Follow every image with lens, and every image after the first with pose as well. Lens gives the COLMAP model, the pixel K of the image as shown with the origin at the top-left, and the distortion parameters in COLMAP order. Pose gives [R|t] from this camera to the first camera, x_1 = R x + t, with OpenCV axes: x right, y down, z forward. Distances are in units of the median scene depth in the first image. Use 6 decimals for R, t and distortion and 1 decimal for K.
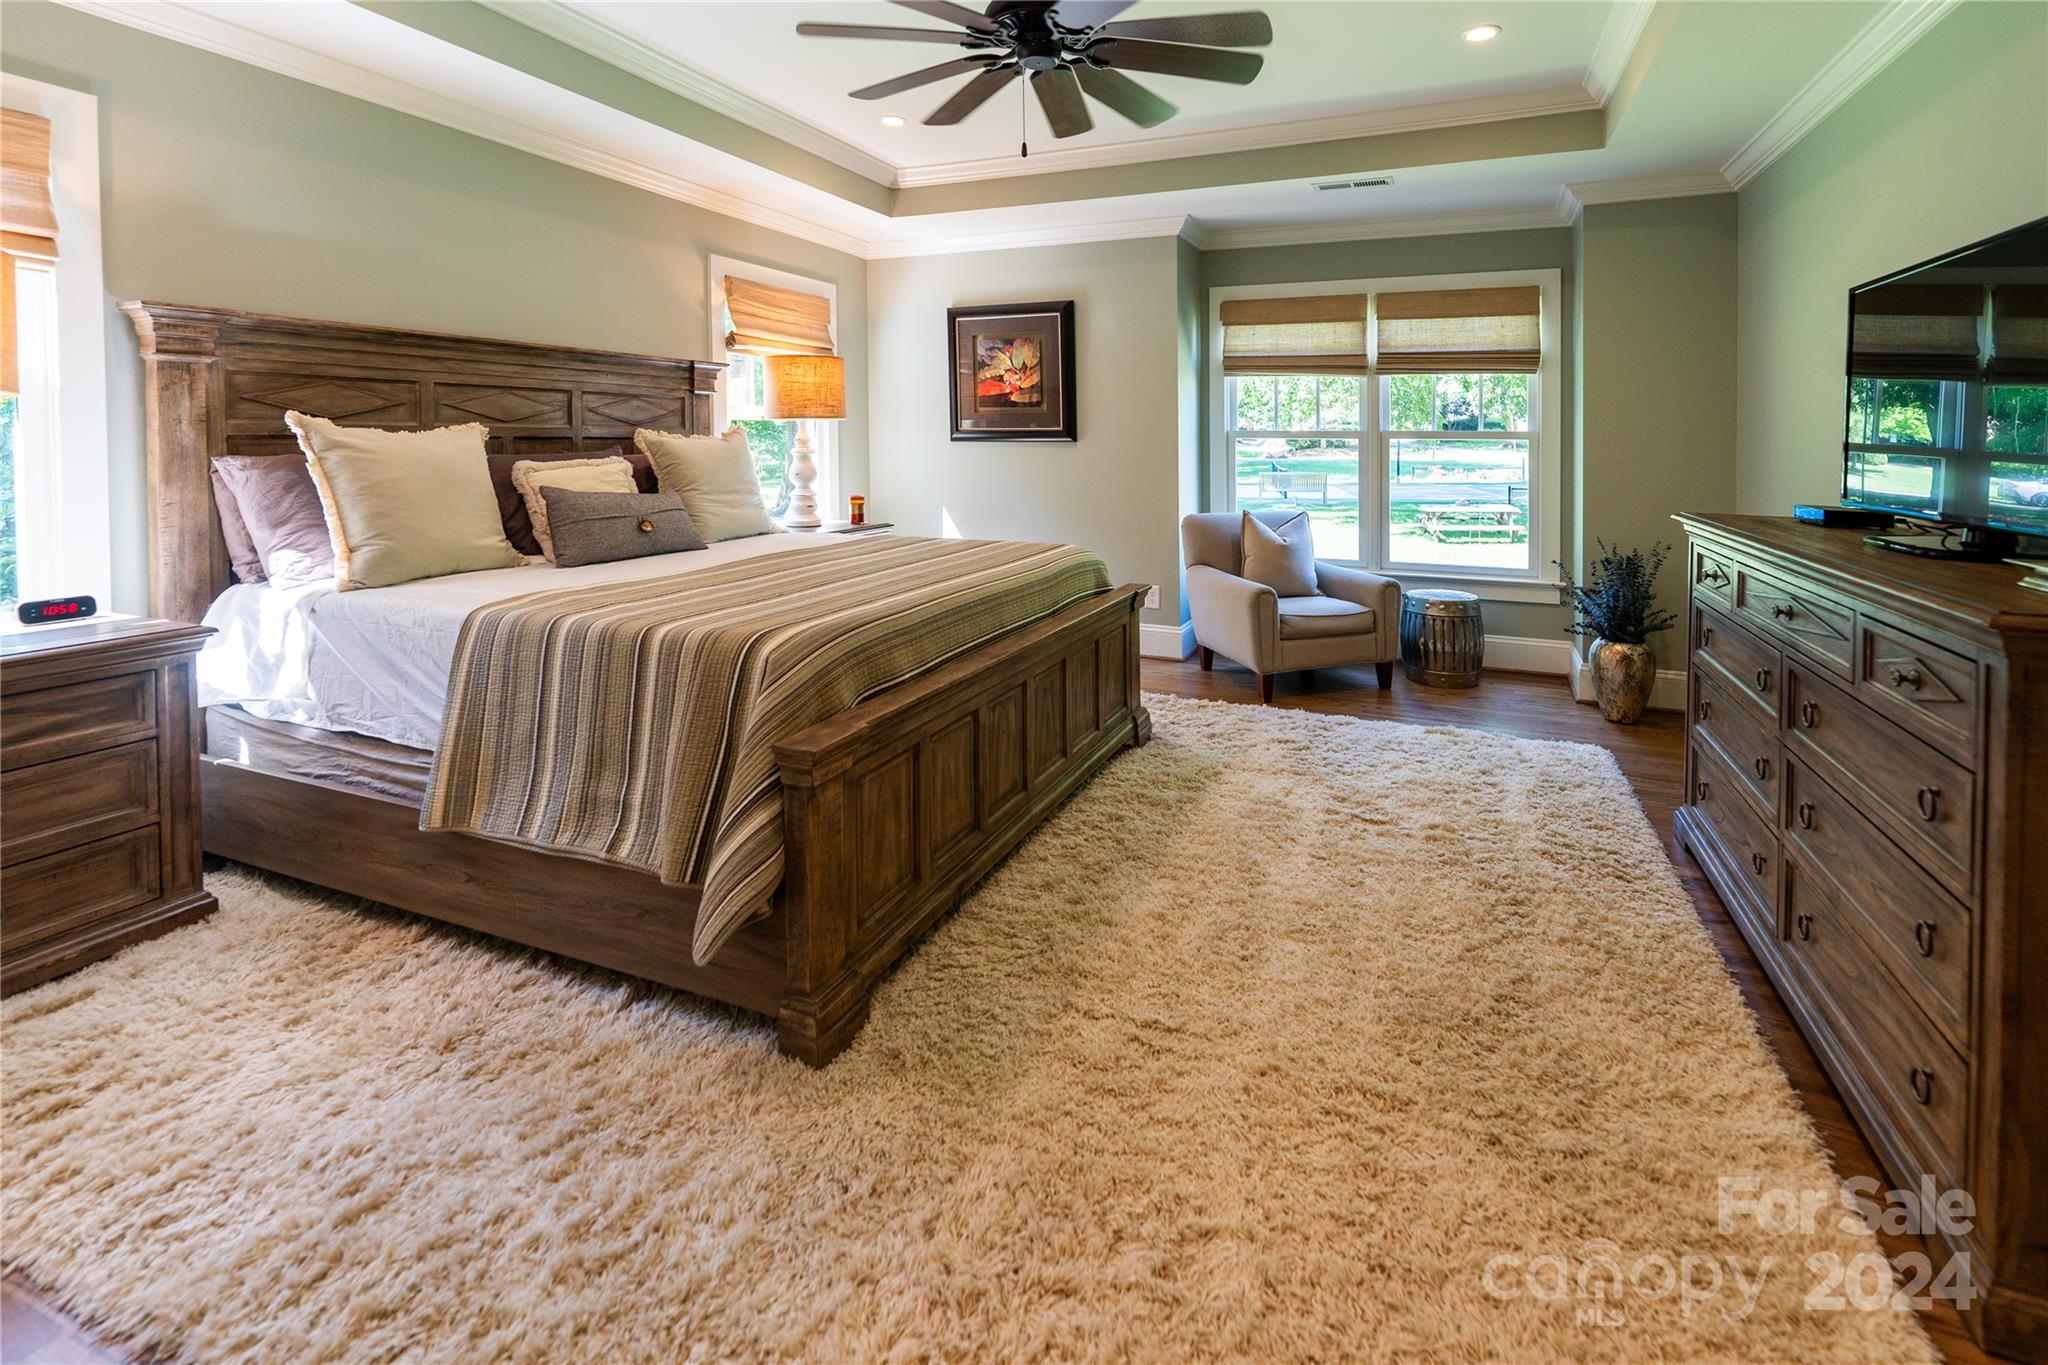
lens RADIAL K [[838.8, 0, 1027.0], [0, 838.8, 447.3], [0, 0, 1]] dist [-0.001275, -0.000562]
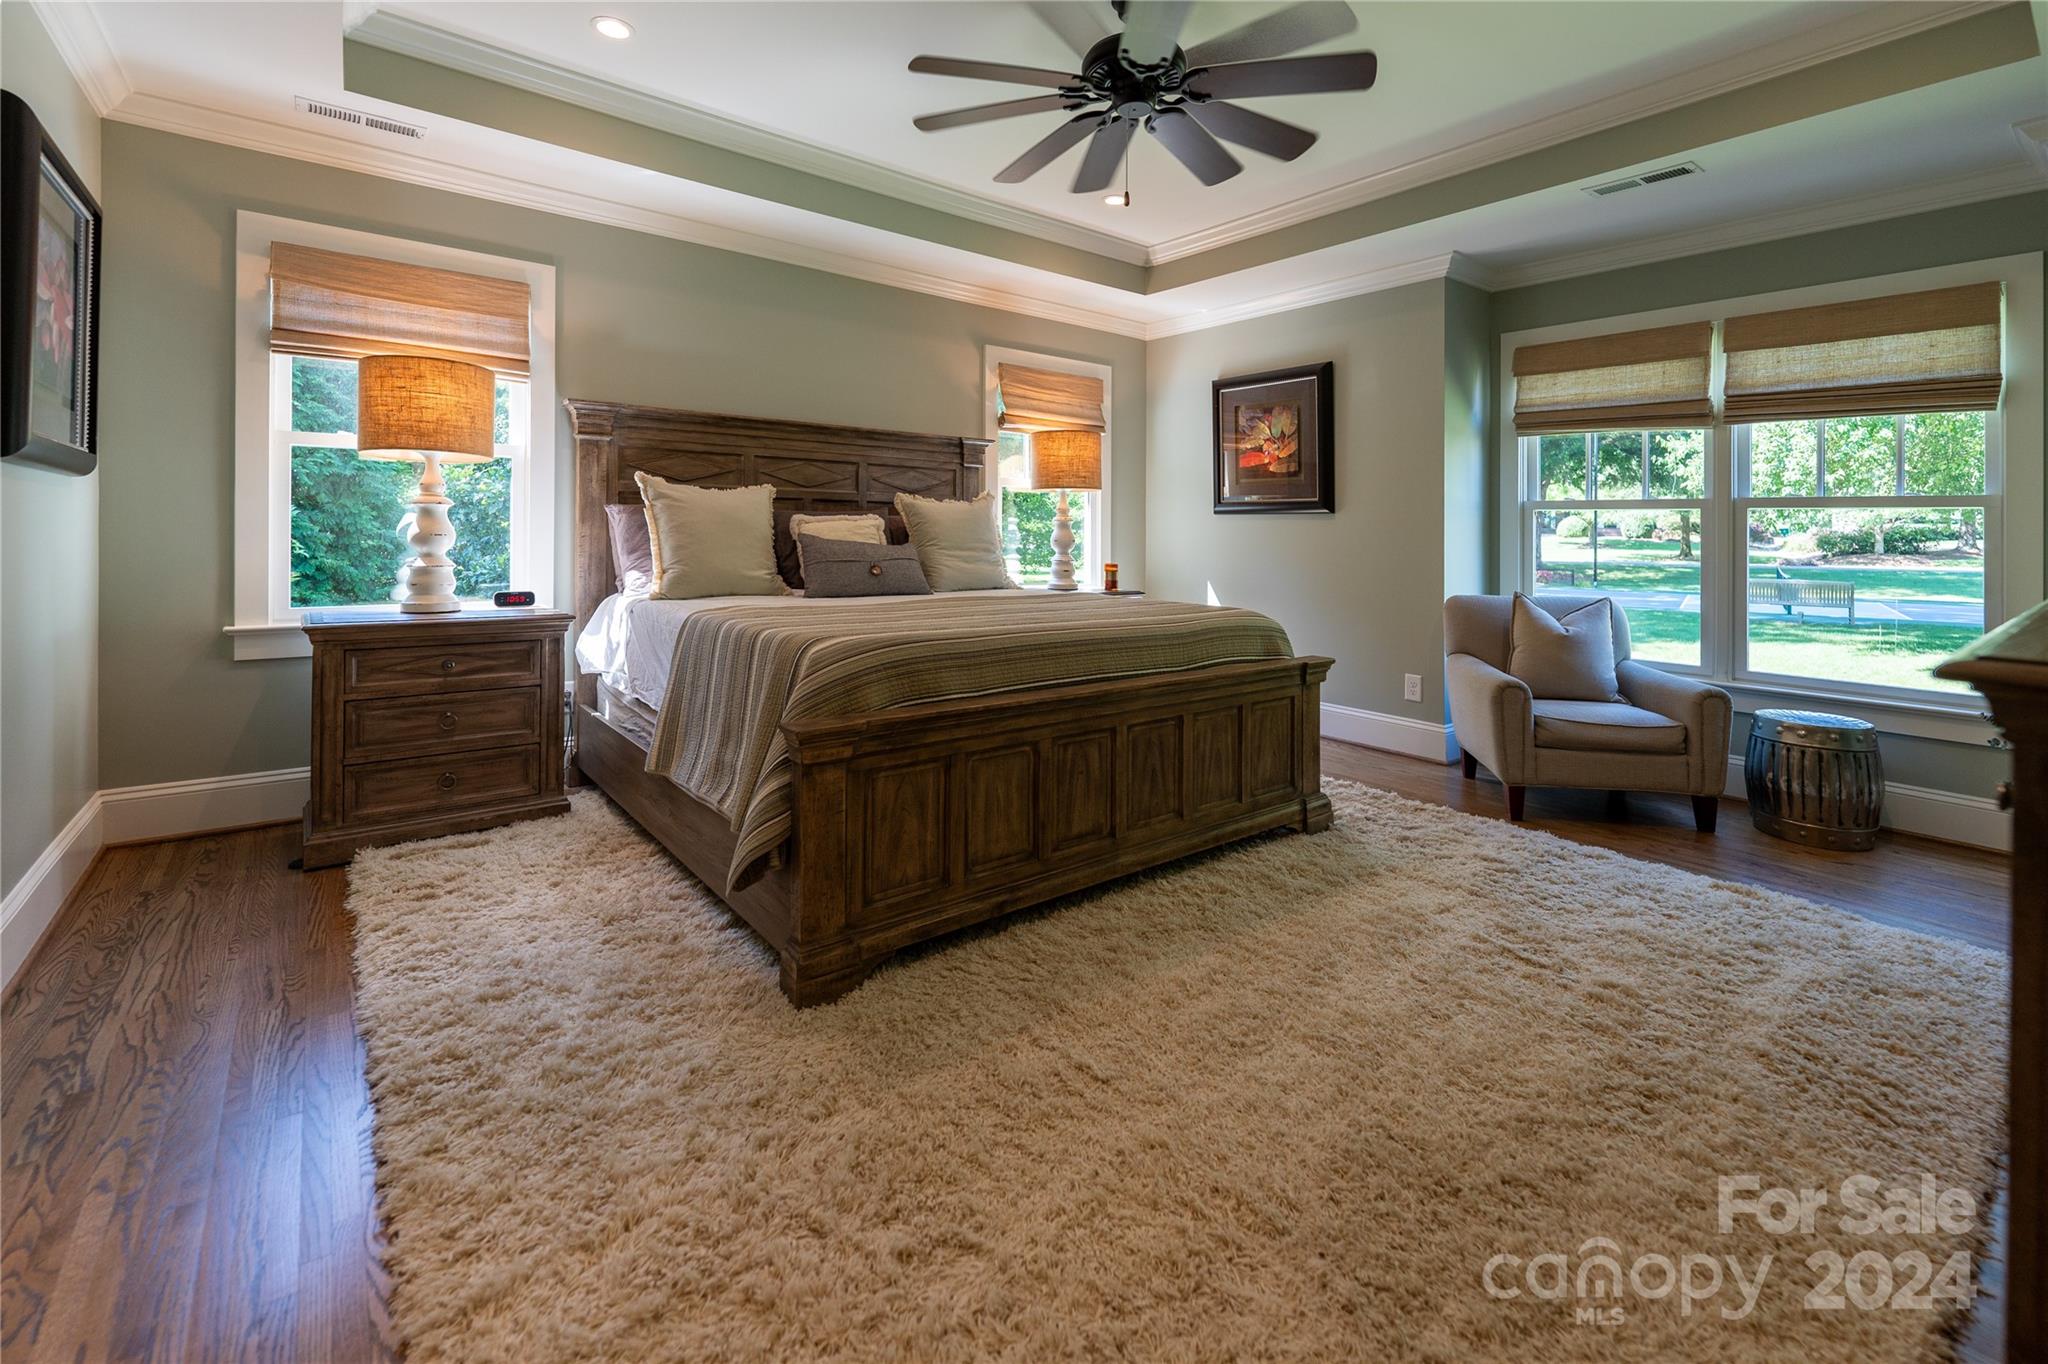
lens RADIAL K [[819.5, 0, 1027.7], [0, 819.5, 524.2], [0, 0, 1]] dist [-0.001173, -0.000217]
pose [[0.888569, 0.012902, -0.458561, 0.274156], [-0.022117, 0.999647, -0.014732, 0.041712], [0.458209, 0.023233, 0.888541, 0.063140]]
